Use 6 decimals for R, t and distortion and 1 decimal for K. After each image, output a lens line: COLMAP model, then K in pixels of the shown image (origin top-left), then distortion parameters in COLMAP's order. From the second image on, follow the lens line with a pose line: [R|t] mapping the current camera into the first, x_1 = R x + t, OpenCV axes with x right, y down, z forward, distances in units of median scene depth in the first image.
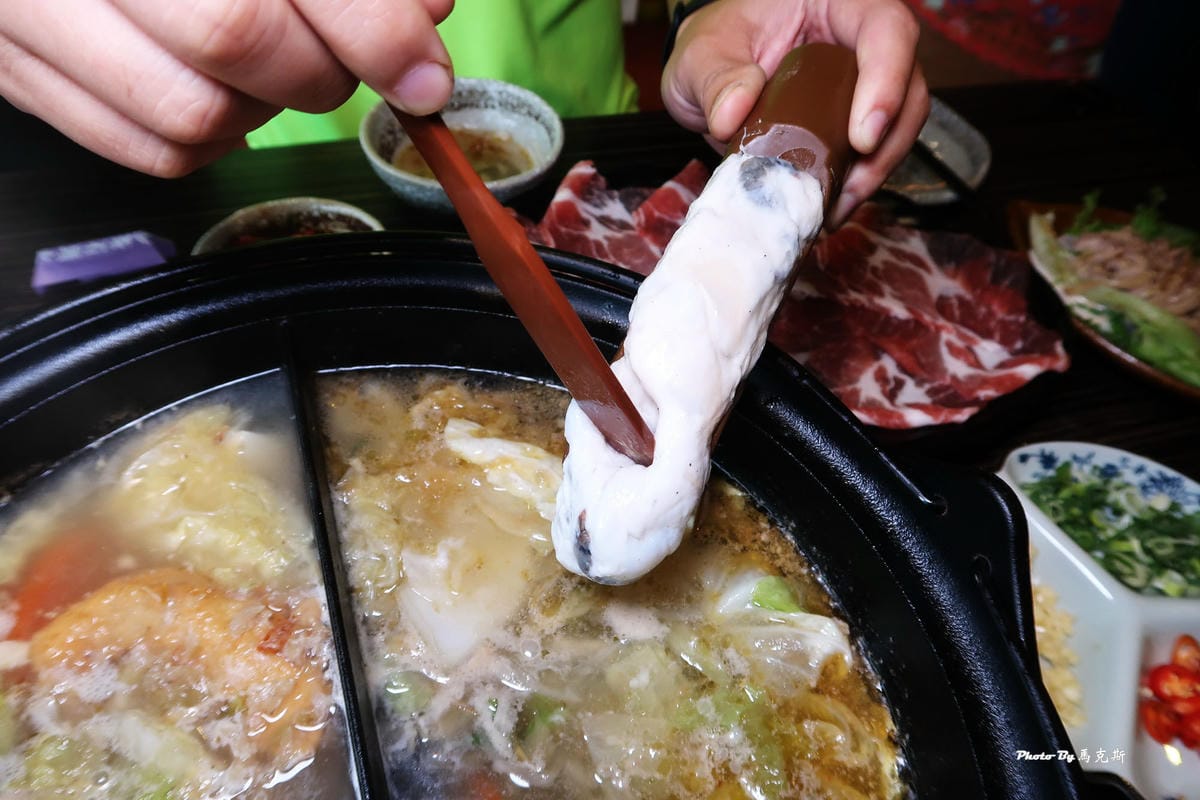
lens RADIAL K [[800.8, 0, 606.8], [0, 800.8, 401.9], [0, 0, 1]] dist [-0.023435, 0.003968]
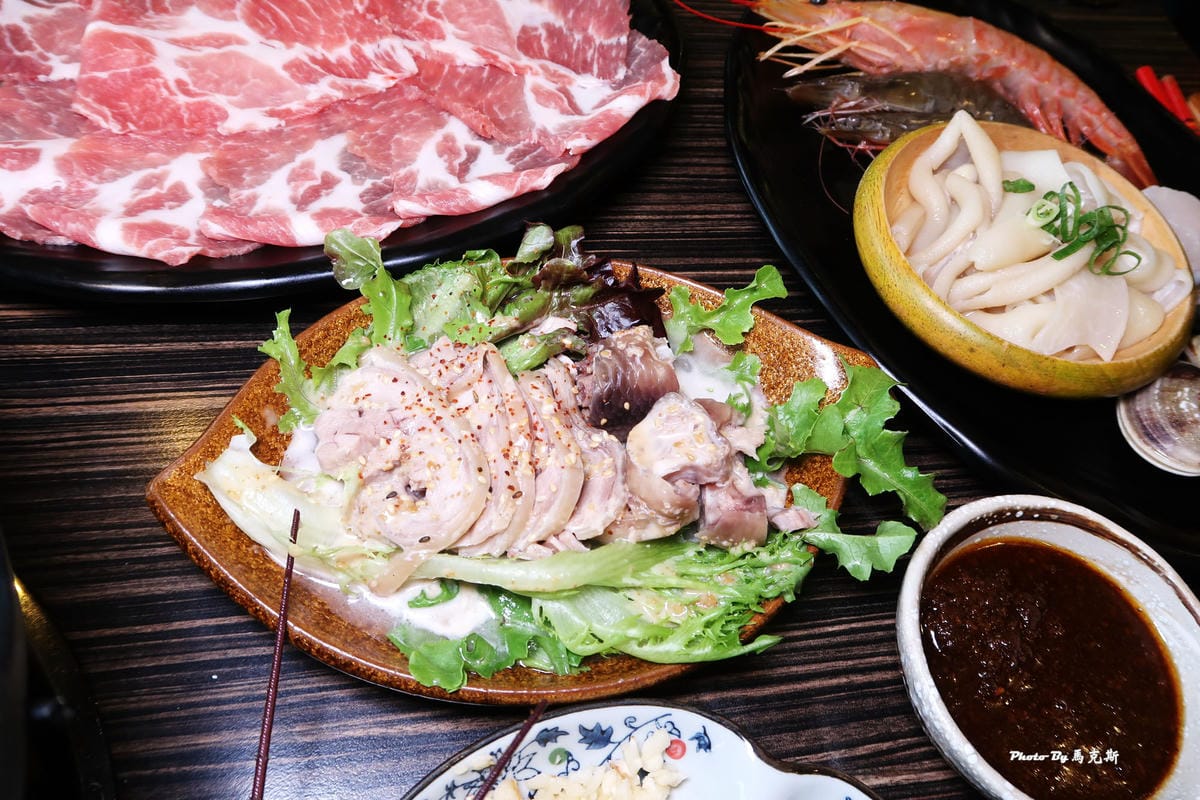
lens RADIAL K [[906.5, 0, 595.0], [0, 906.5, 394.9], [0, 0, 1]] dist [0.003060, -0.011021]
pose [[0.948727, -0.242094, 0.203244, 0.229308], [0.202408, 0.959145, 0.197665, 0.046057], [-0.242794, -0.146392, 0.958969, 0.112097]]
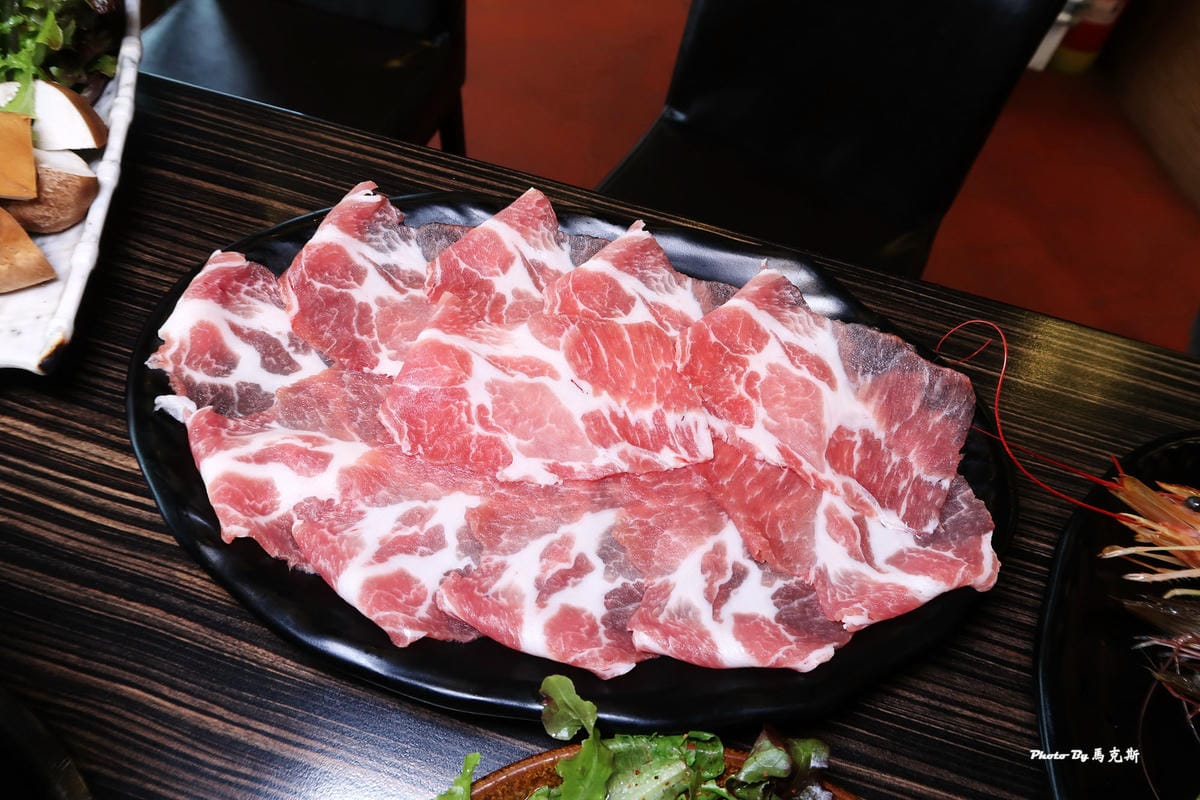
lens RADIAL K [[800.8, 0, 607.5], [0, 800.8, 397.0], [0, 0, 1]] dist [-0.023435, 0.003968]
pose [[0.994579, 0.092930, -0.046655, 0.252982], [-0.088398, 0.991897, 0.091251, -0.210360], [0.054757, -0.086632, 0.994734, 0.303924]]
